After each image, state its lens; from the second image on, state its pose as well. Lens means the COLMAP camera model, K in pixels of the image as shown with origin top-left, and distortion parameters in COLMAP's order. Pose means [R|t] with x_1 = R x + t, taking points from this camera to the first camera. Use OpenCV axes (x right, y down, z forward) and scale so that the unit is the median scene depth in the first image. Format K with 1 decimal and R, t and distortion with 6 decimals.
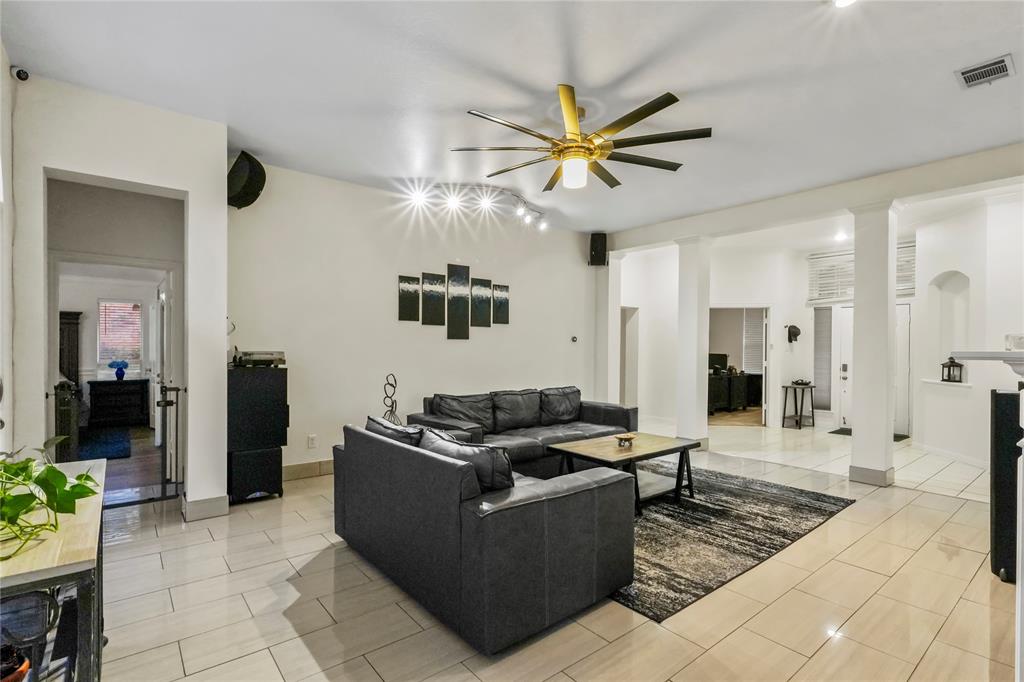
lens RADIAL K [[484.2, 0, 510.2], [0, 484.2, 353.9], [0, 0, 1]] dist [-0.011159, 0.003618]
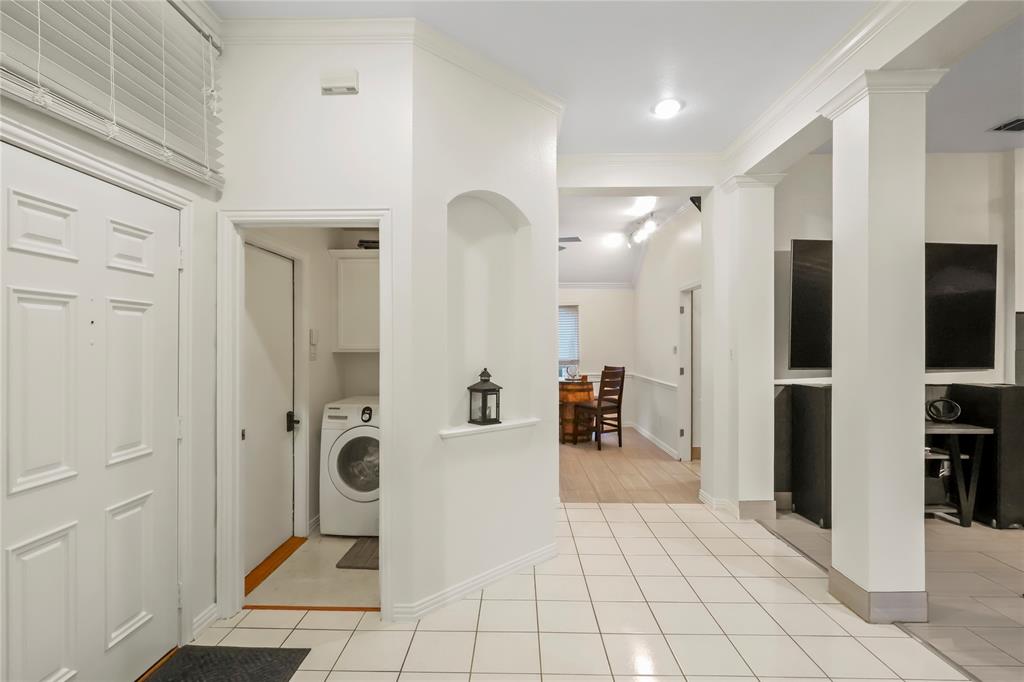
lens RADIAL K [[484.2, 0, 508.6], [0, 484.2, 347.2], [0, 0, 1]] dist [-0.011159, 0.003618]
pose [[-0.761711, -0.010084, 0.647838, 0.626351], [0.004542, 0.999771, 0.020902, -0.029816], [-0.647901, 0.018864, -0.761491, 1.448378]]
